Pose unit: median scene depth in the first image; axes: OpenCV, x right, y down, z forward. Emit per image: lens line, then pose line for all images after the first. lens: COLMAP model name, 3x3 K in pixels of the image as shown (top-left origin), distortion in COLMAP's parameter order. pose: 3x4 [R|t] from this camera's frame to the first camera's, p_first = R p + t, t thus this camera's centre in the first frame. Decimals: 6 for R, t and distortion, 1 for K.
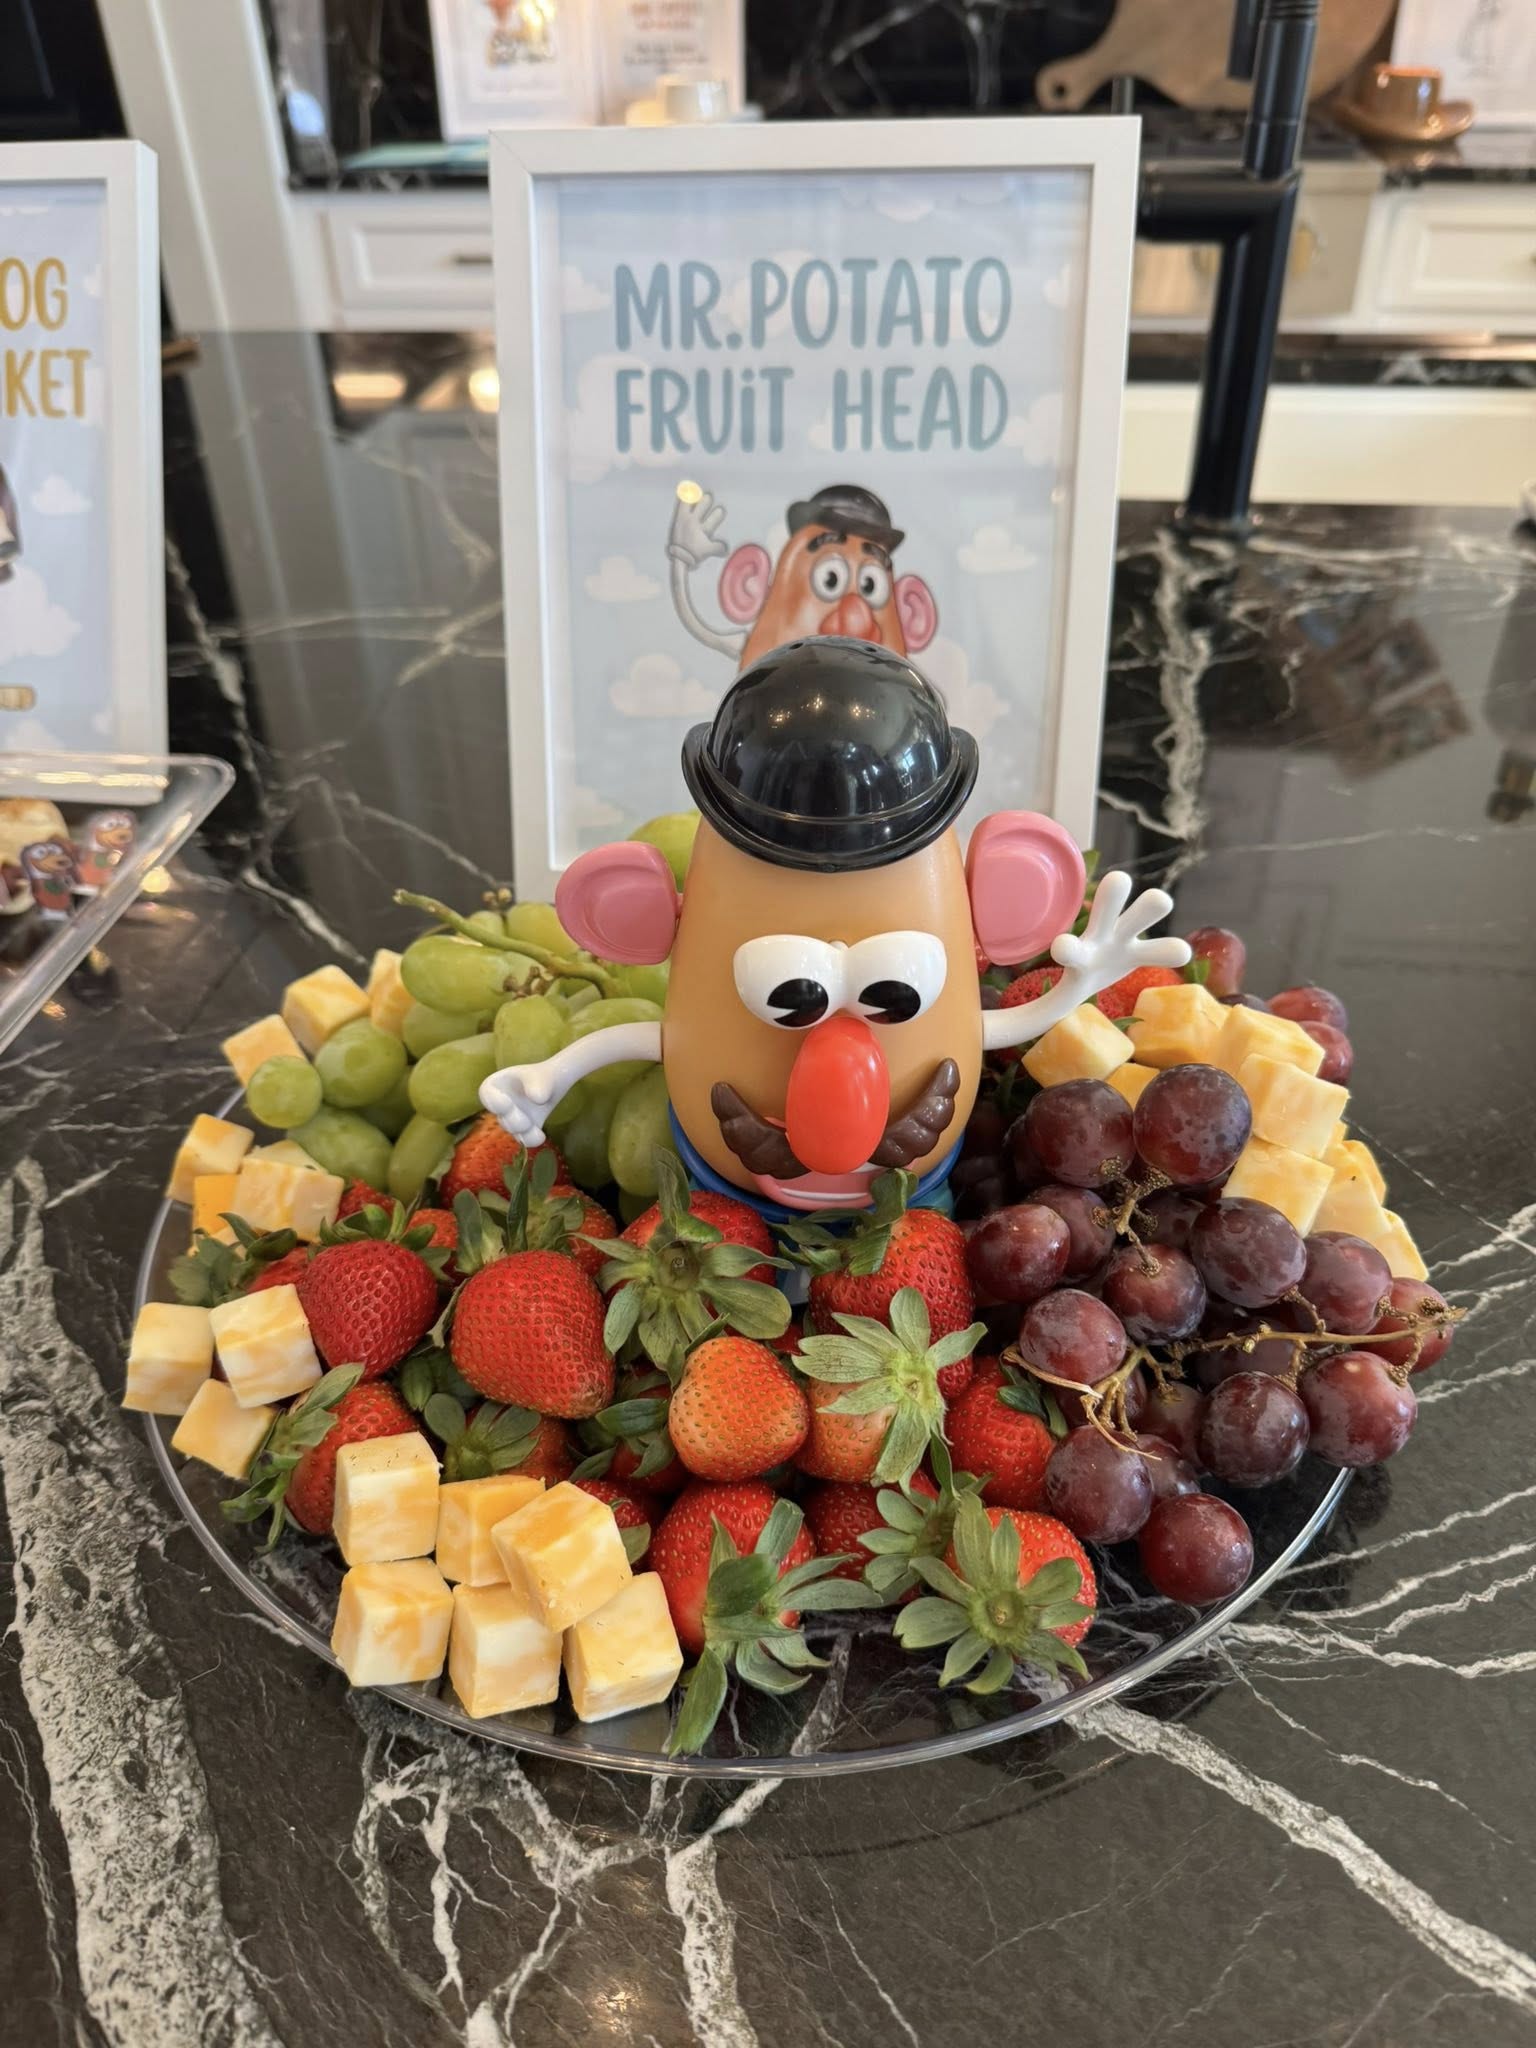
lens RADIAL K [[1469.0, 0, 898.2], [0, 1469.0, 1027.9], [0, 0, 1]] dist [-0.026223, -0.037997]
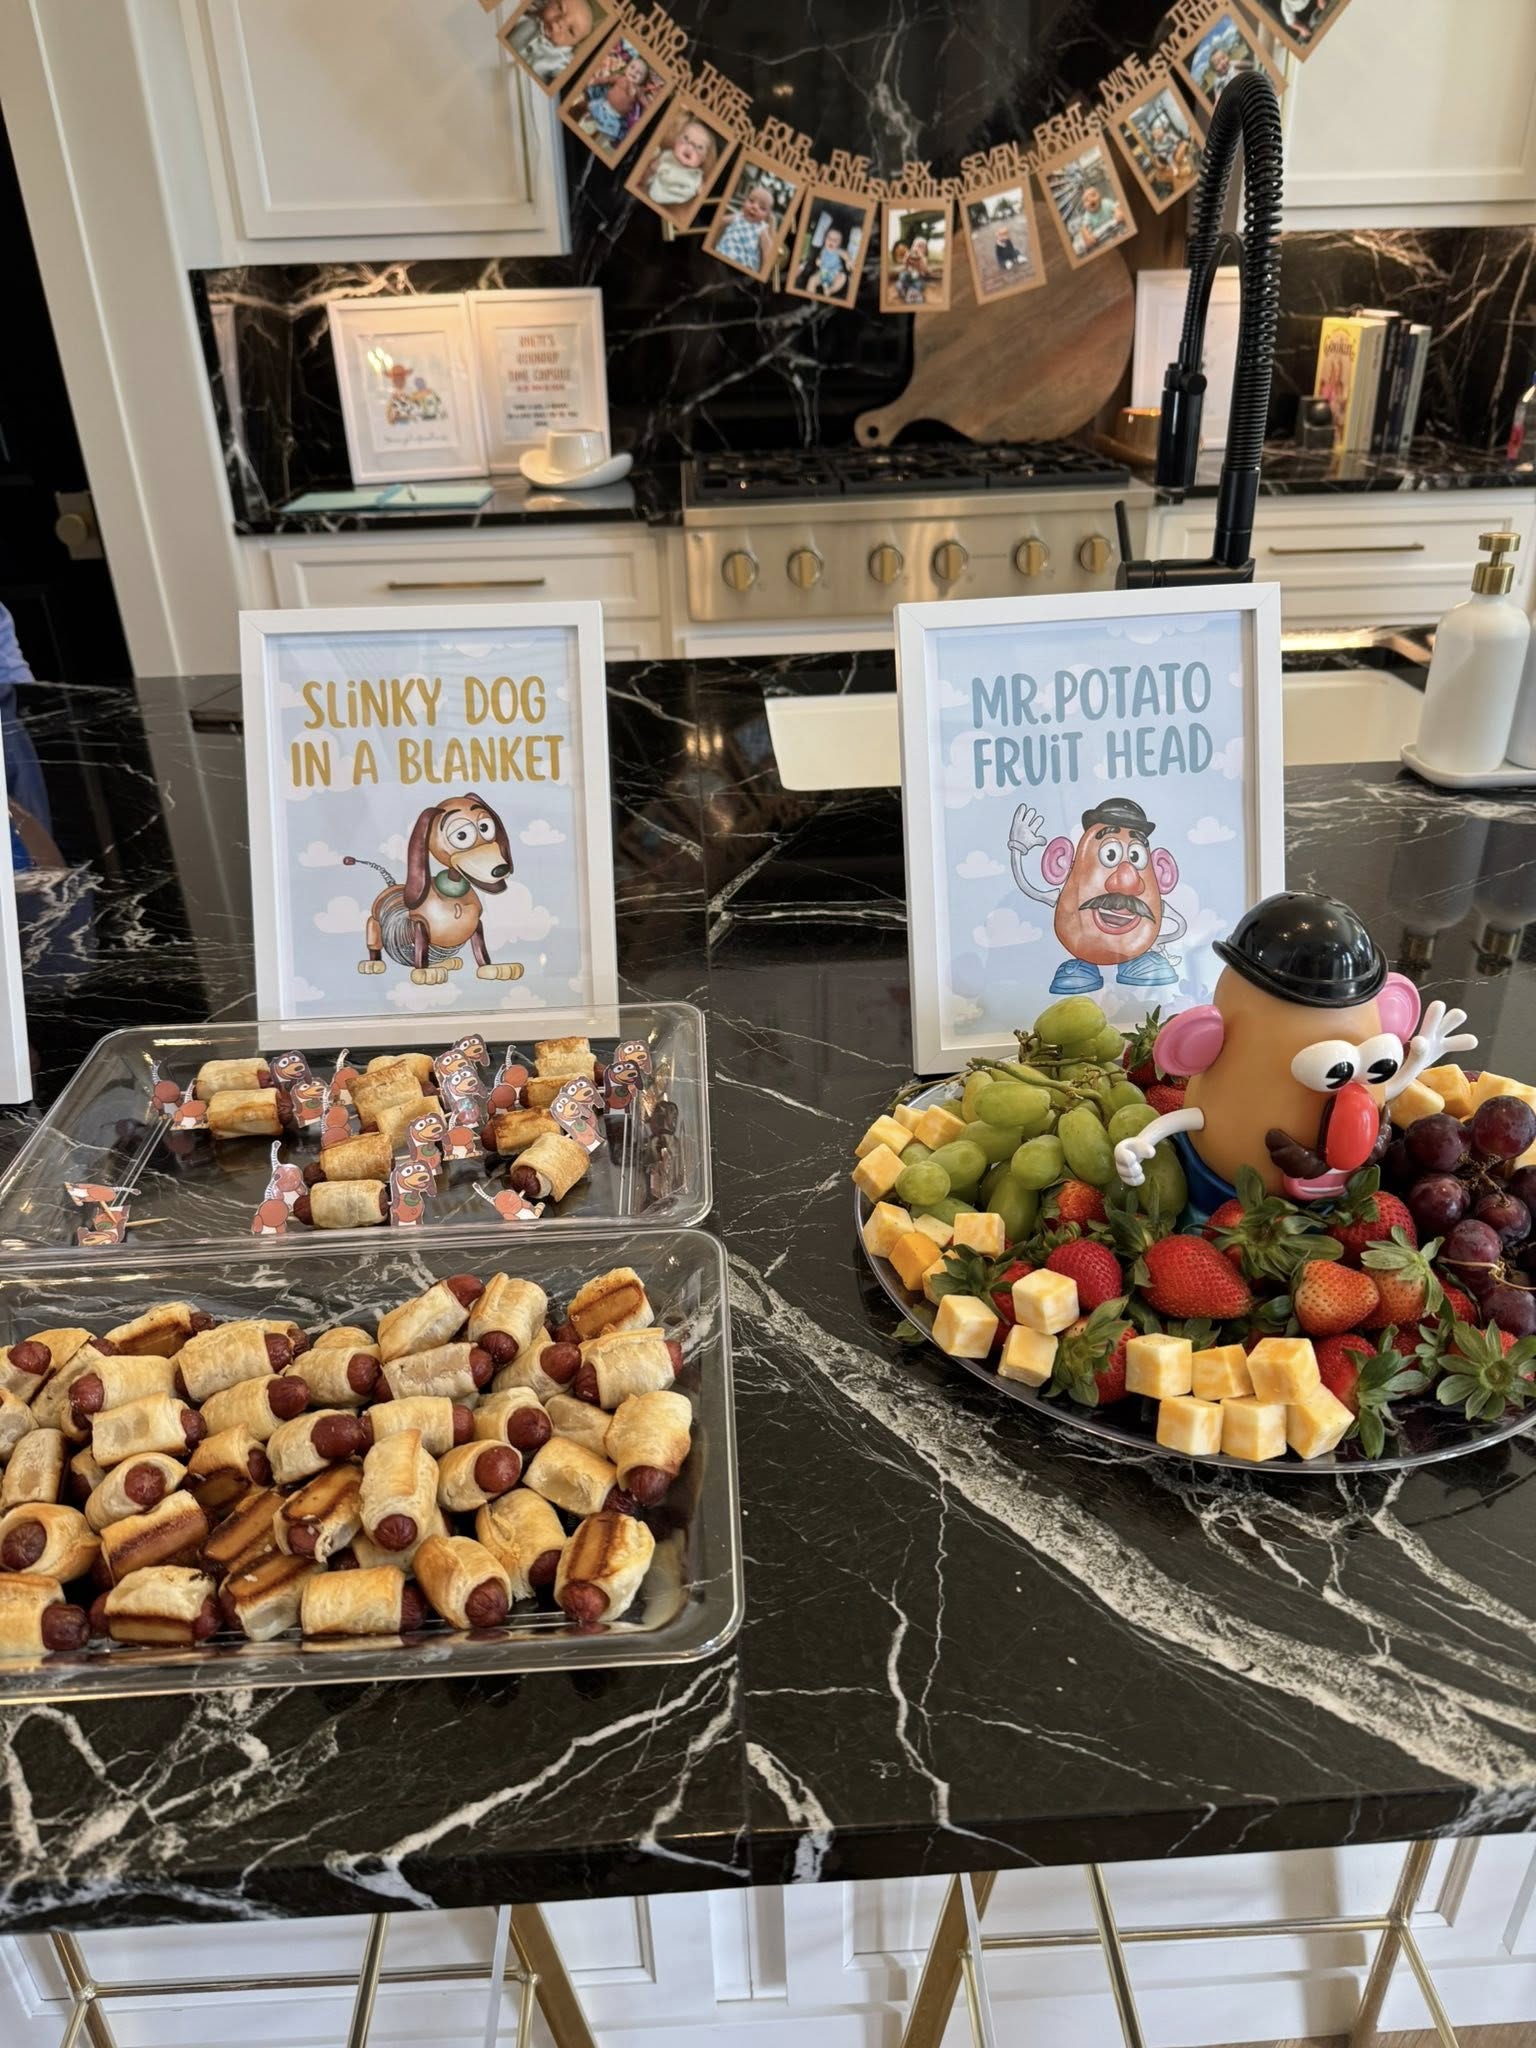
lens RADIAL K [[1436.9, 0, 768.0], [0, 1436.9, 1024.0], [0, 0, 1]] dist [0.004564, -0.023041]
pose [[0.989267, -0.092749, 0.112912, -0.637829], [0.107948, 0.984680, -0.136937, 0.057325], [-0.098482, 0.147656, 0.984123, -0.518148]]
